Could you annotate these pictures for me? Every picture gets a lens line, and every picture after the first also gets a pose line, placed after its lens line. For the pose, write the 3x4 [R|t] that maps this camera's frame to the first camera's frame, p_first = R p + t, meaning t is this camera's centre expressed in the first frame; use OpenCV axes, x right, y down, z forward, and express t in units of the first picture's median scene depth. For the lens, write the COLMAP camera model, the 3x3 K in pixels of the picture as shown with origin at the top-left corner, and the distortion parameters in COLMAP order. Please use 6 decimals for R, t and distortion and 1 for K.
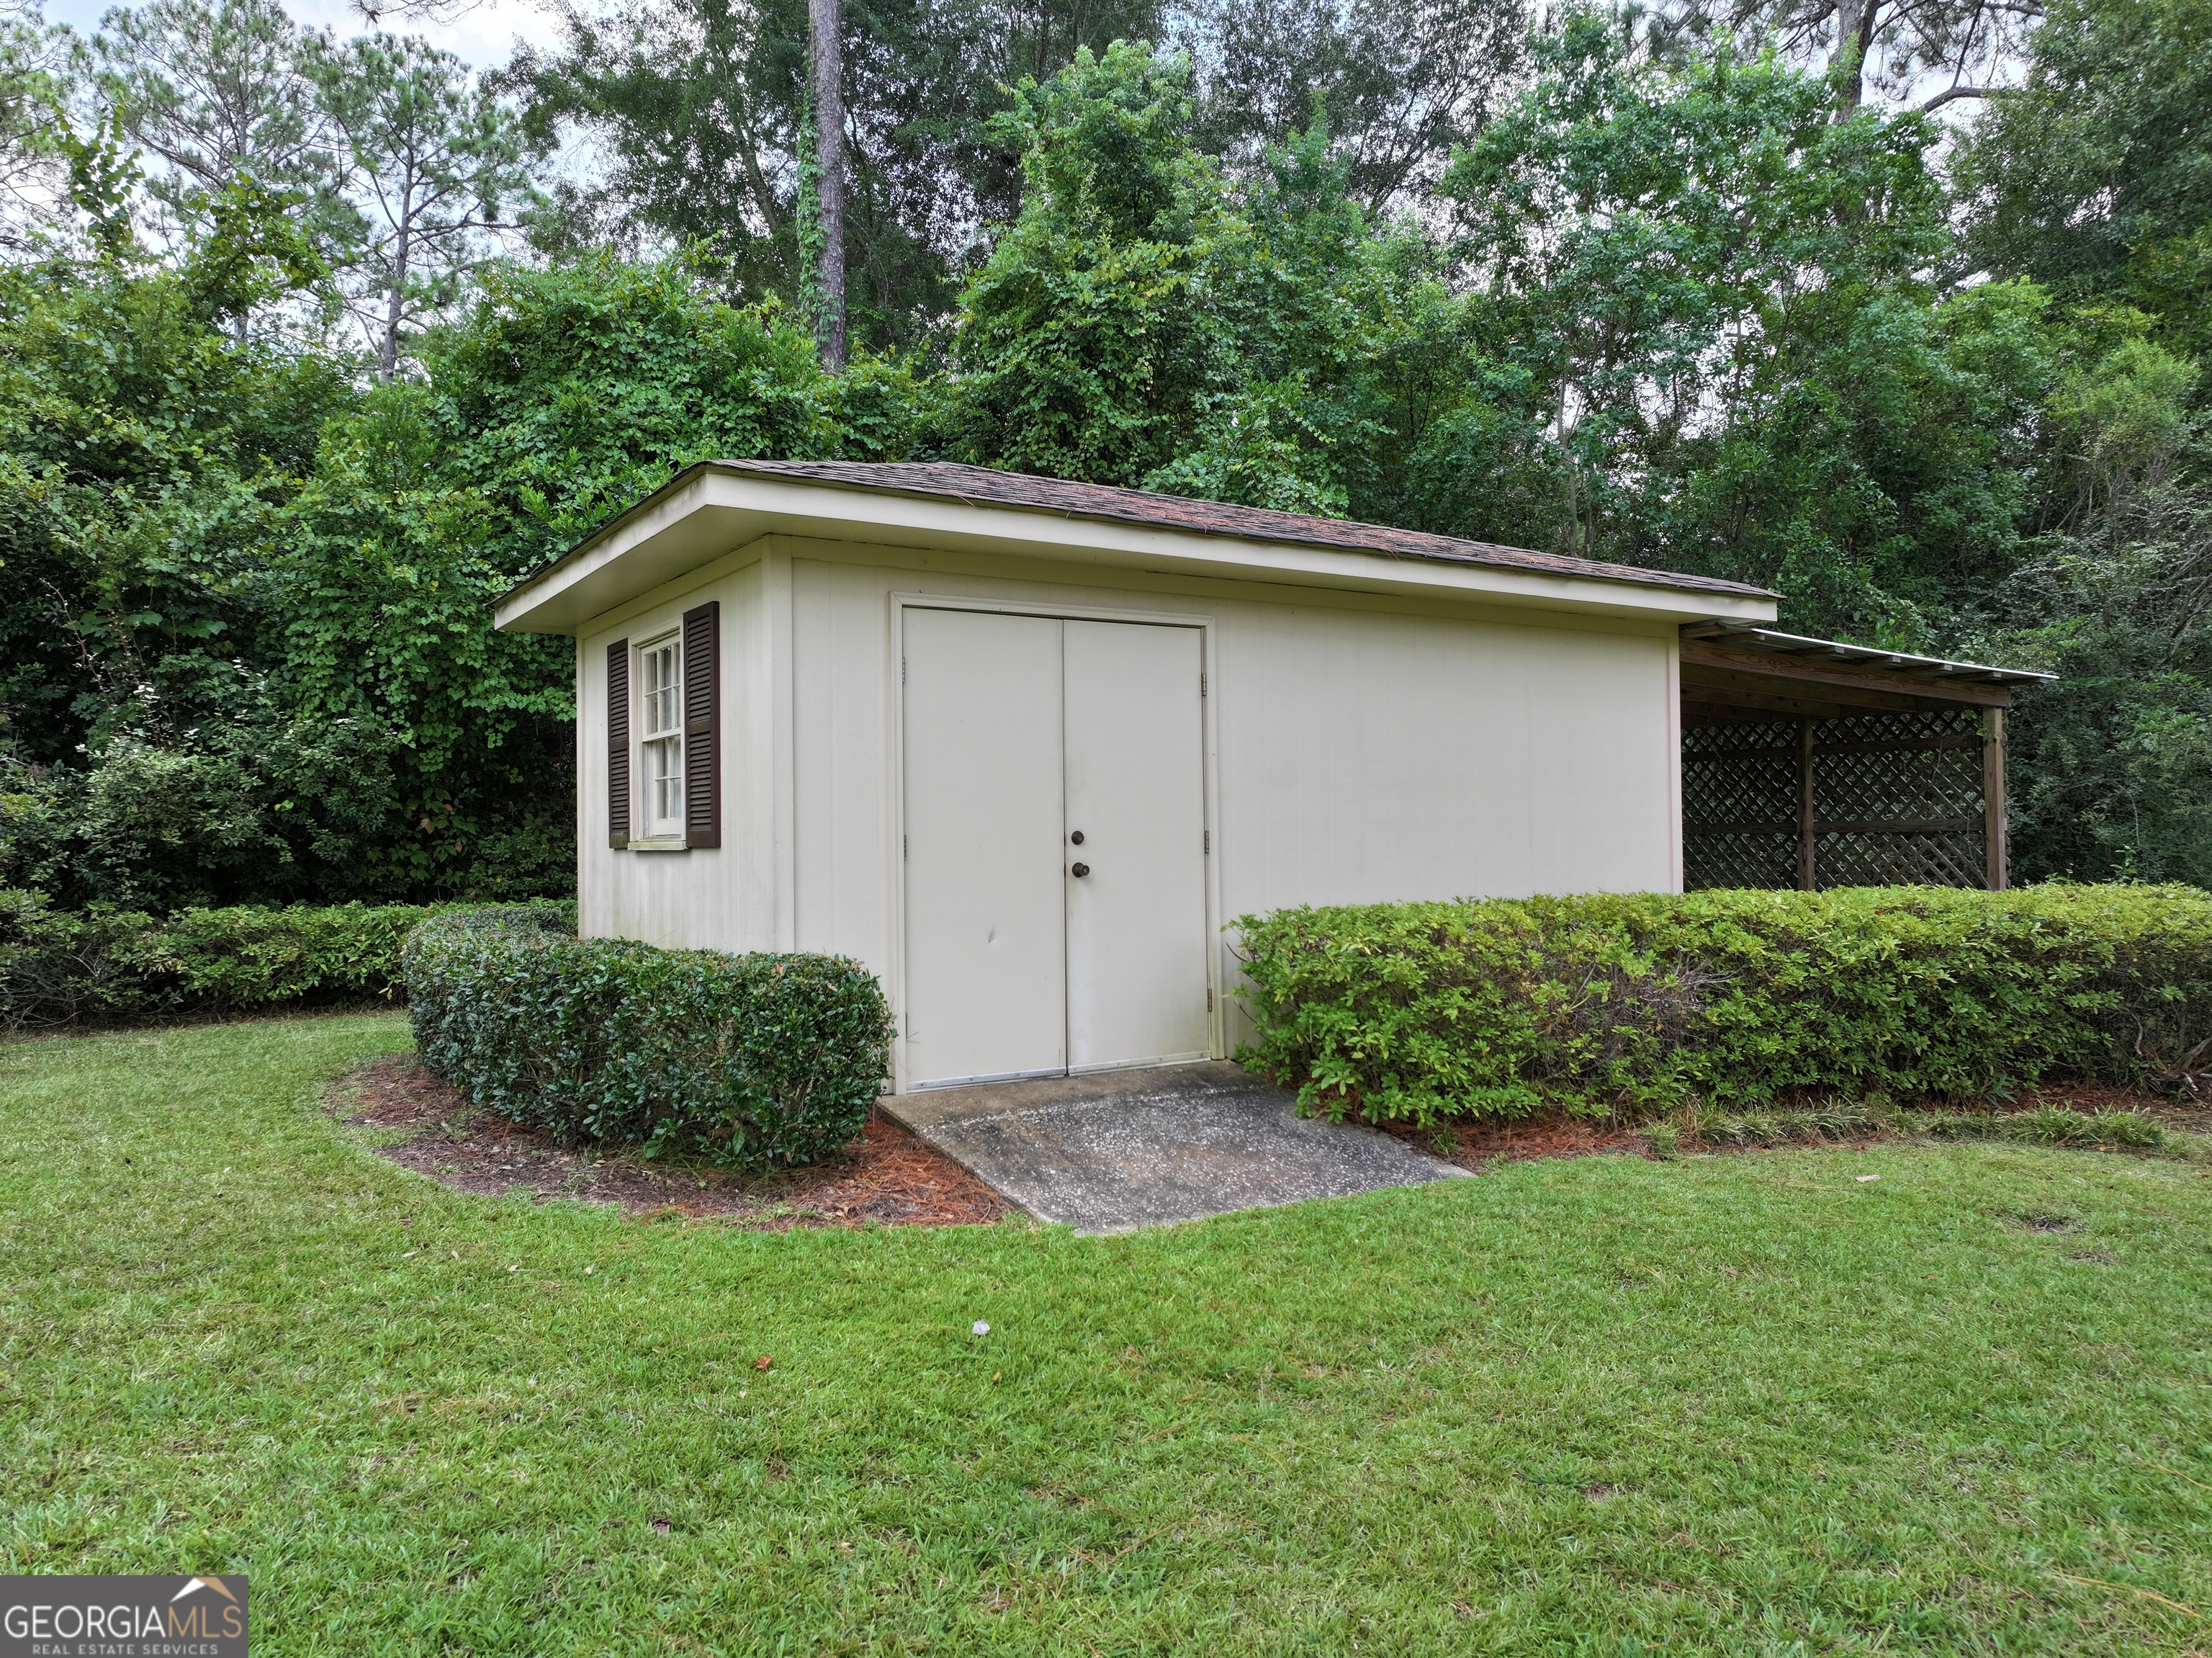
lens RADIAL K [[1552.2, 0, 1112.1], [0, 1552.2, 819.5], [0, 0, 1]] dist [-0.007854, 0.028803]
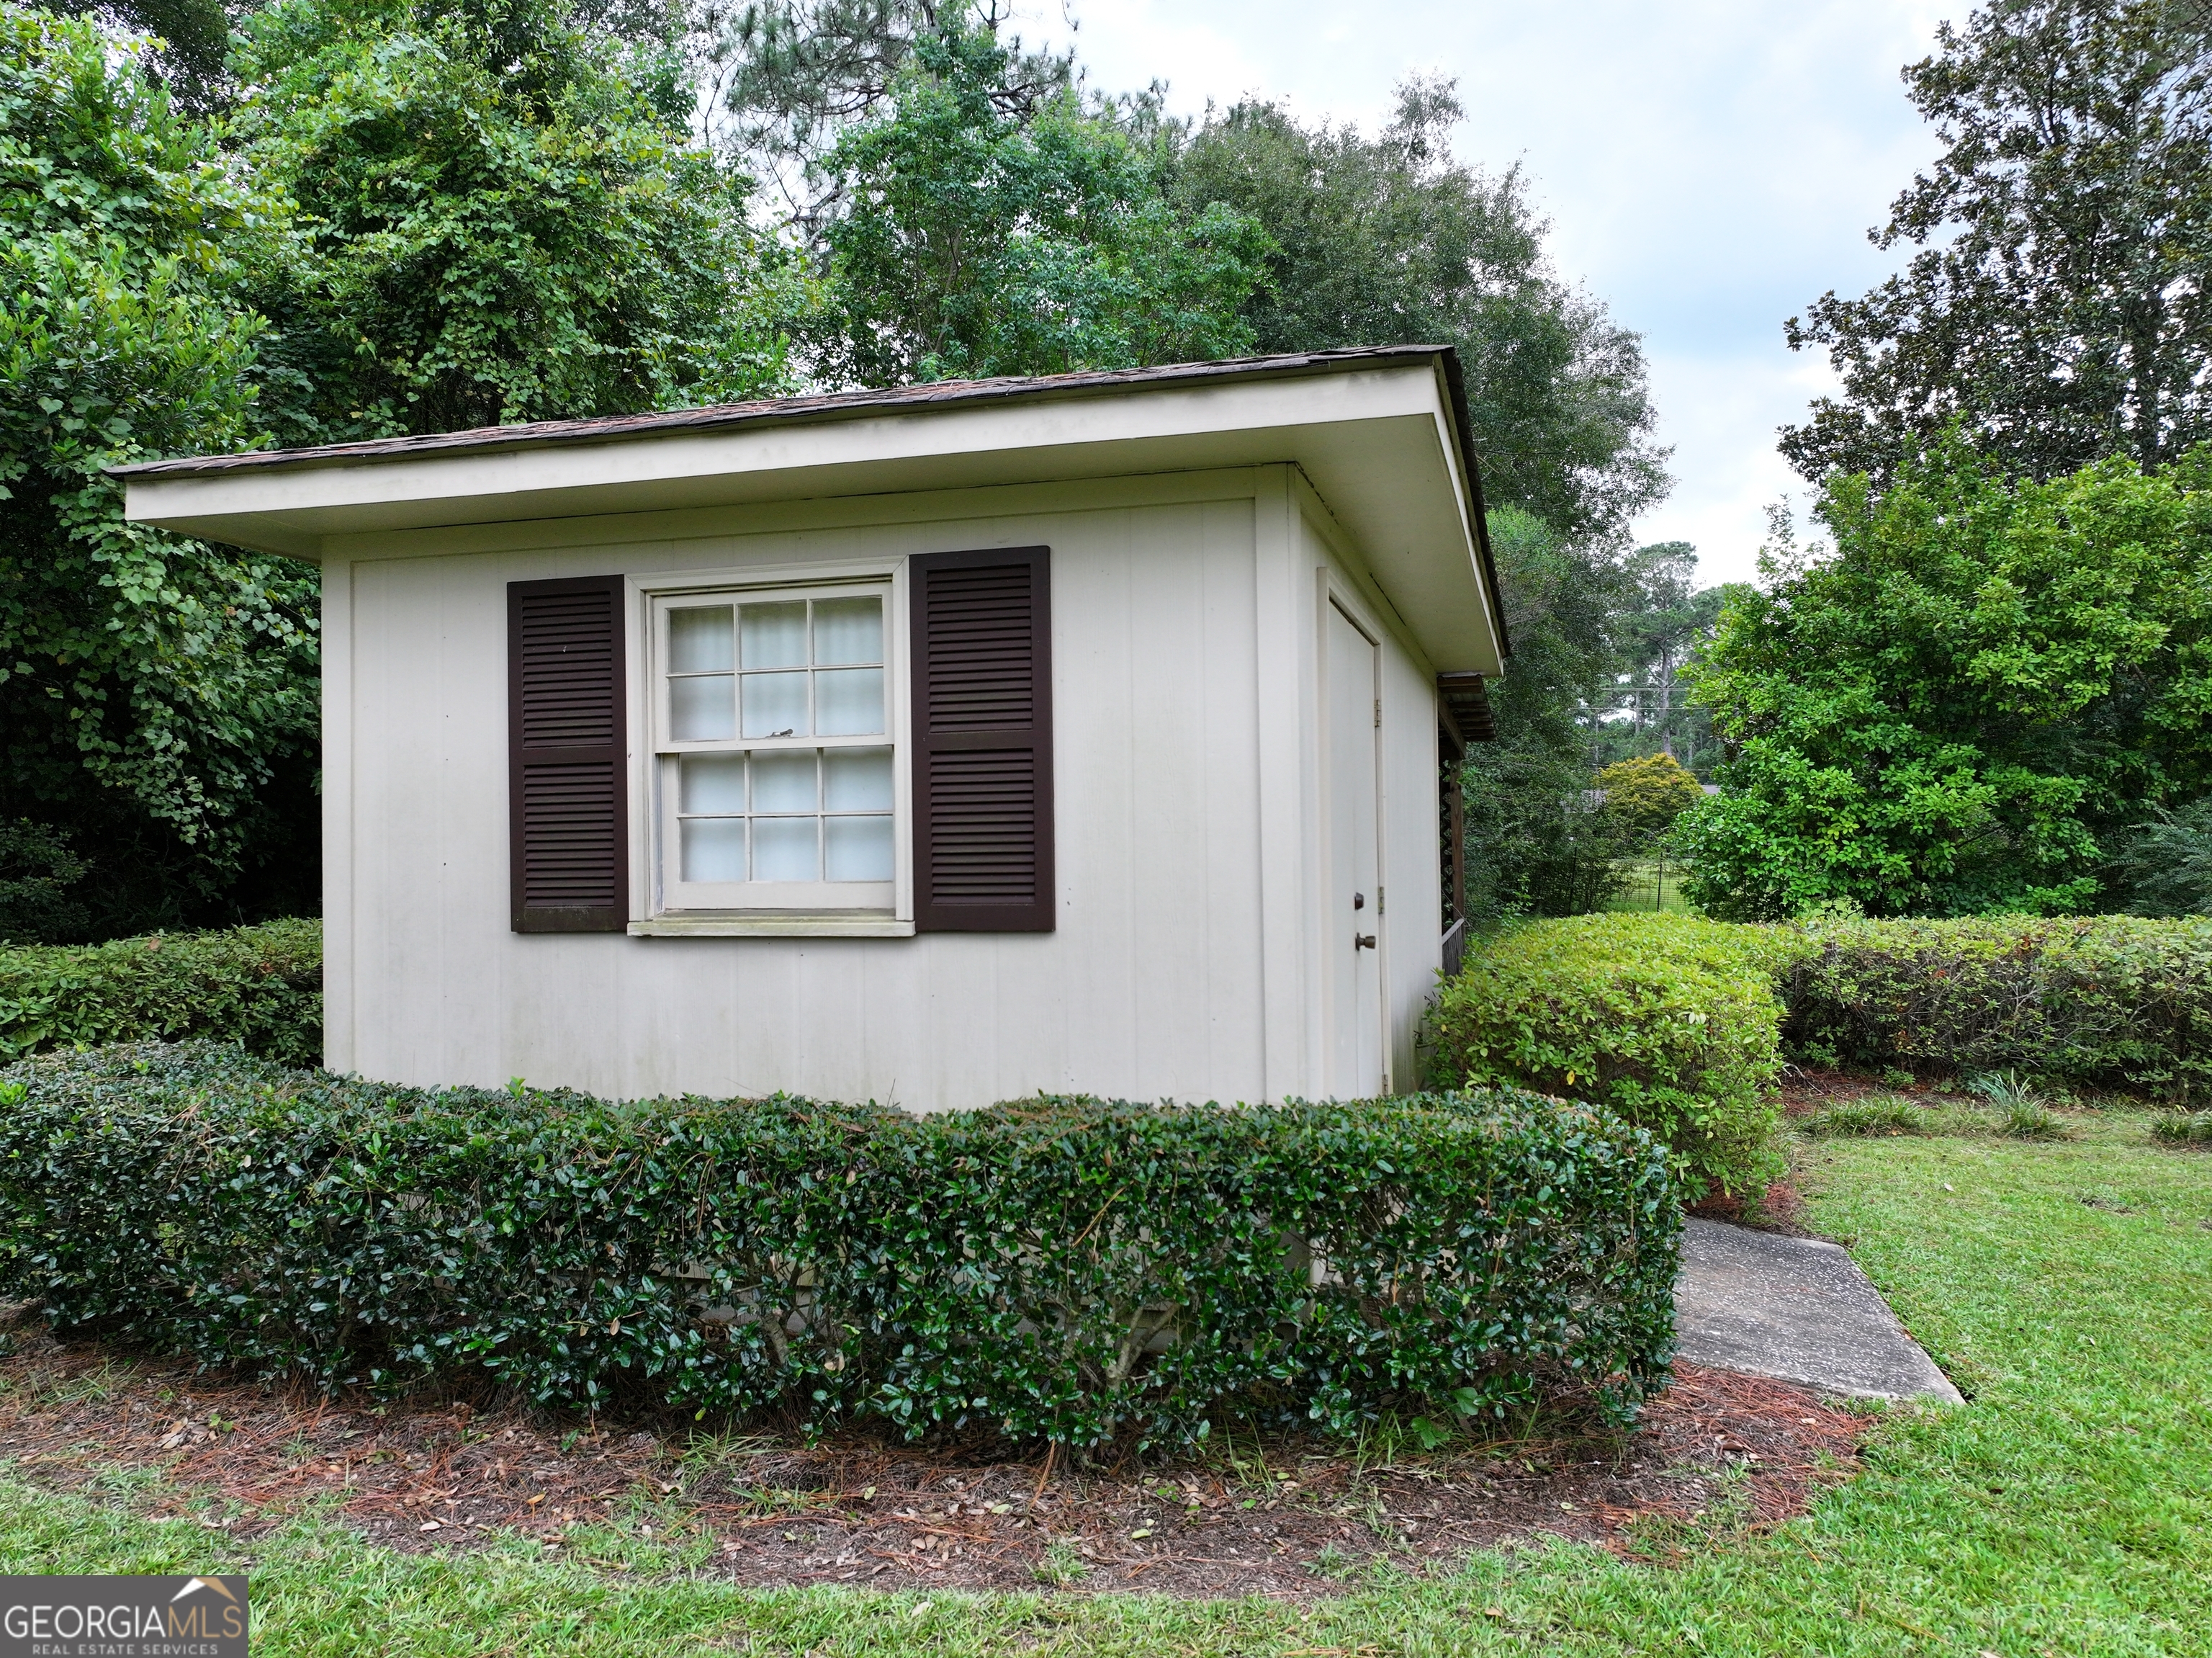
lens RADIAL K [[1552.2, 0, 1112.1], [0, 1552.2, 819.5], [0, 0, 1]] dist [-0.007854, 0.028803]
pose [[0.763670, 0.006752, 0.645571, -0.625066], [-0.004310, 0.999976, -0.005360, -0.025032], [-0.645592, 0.001311, 0.763681, 0.480729]]
